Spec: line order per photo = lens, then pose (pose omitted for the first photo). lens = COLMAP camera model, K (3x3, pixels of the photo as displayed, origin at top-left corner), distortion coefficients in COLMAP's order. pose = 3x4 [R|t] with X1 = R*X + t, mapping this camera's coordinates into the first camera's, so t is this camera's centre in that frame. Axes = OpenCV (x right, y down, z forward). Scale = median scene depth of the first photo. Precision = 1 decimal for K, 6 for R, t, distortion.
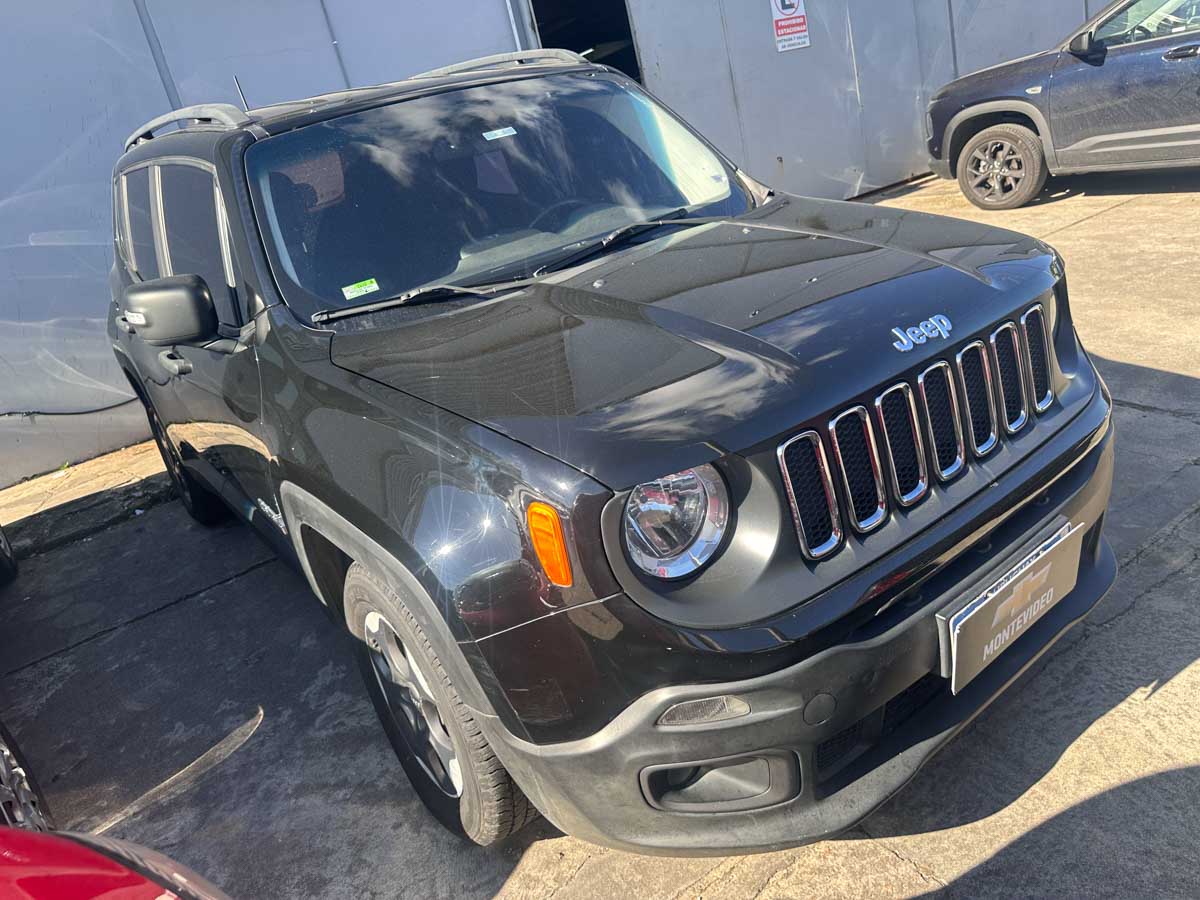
lens RADIAL K [[856.6, 0, 597.1], [0, 856.6, 449.5], [0, 0, 1]] dist [0.016807, -0.025296]
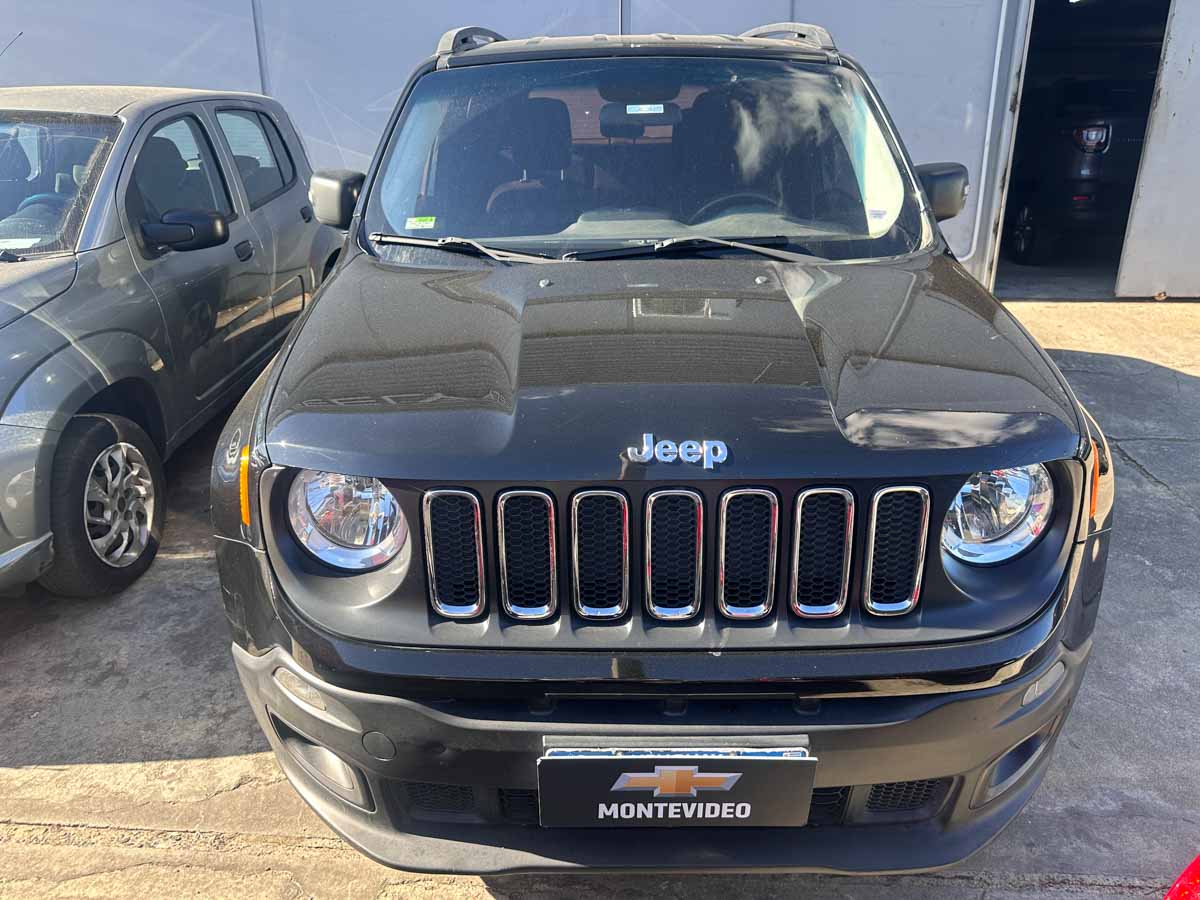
lens RADIAL K [[856.6, 0, 598.3], [0, 856.6, 450.5], [0, 0, 1]] dist [0.016807, -0.025296]
pose [[0.787360, 0.399672, -0.469390, 0.601476], [-0.361014, 0.916096, 0.174460, -0.215354], [0.499733, 0.032093, 0.865585, 0.183830]]
